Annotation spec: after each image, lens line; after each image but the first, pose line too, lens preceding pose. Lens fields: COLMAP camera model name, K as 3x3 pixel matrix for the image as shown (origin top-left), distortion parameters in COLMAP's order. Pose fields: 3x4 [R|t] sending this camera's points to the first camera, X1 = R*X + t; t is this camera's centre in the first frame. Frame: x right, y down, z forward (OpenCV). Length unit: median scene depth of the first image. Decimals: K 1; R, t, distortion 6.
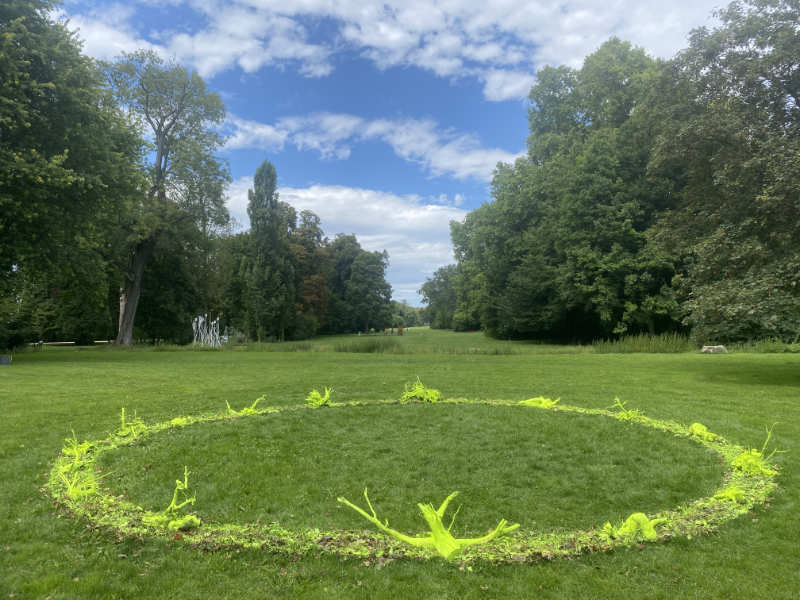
lens RADIAL K [[614.0, 0, 399.9], [0, 614.0, 301.8], [0, 0, 1]] dist [0.031191, -0.031512]
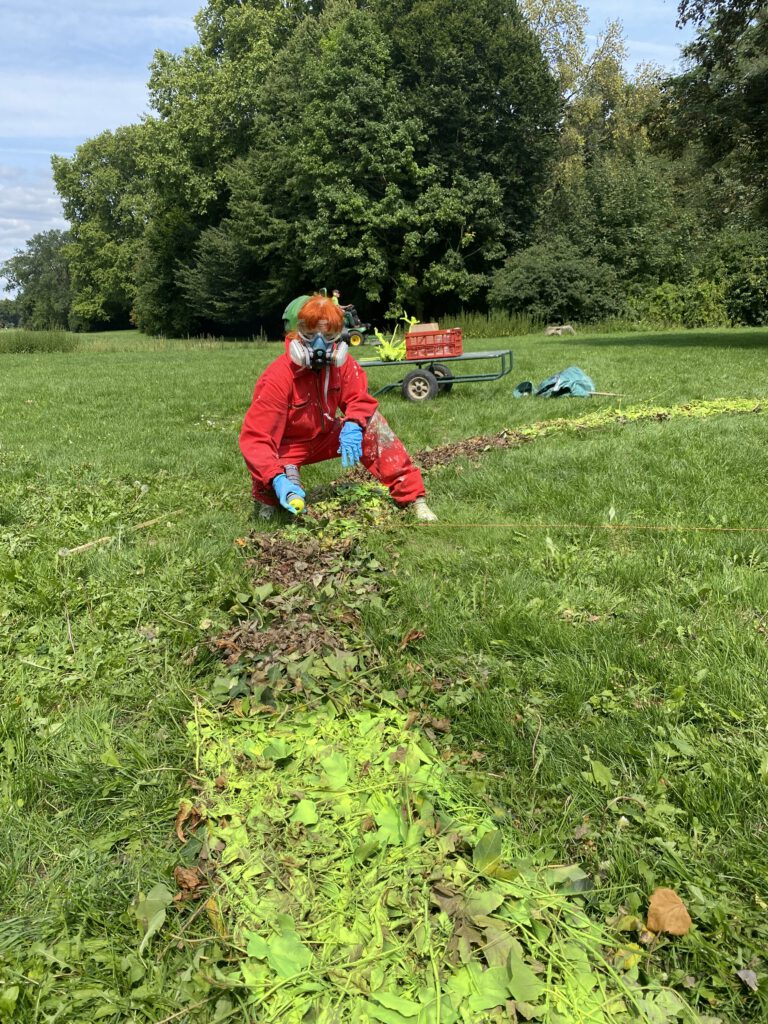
lens RADIAL K [[785.9, 0, 386.0], [0, 785.9, 507.9], [0, 0, 1]] dist [0.031191, -0.031512]
pose [[0.887142, -0.118491, 0.446026, -0.091727], [-0.003450, 0.964747, 0.263156, 0.023107], [-0.461484, -0.234995, 0.855459, 0.165325]]
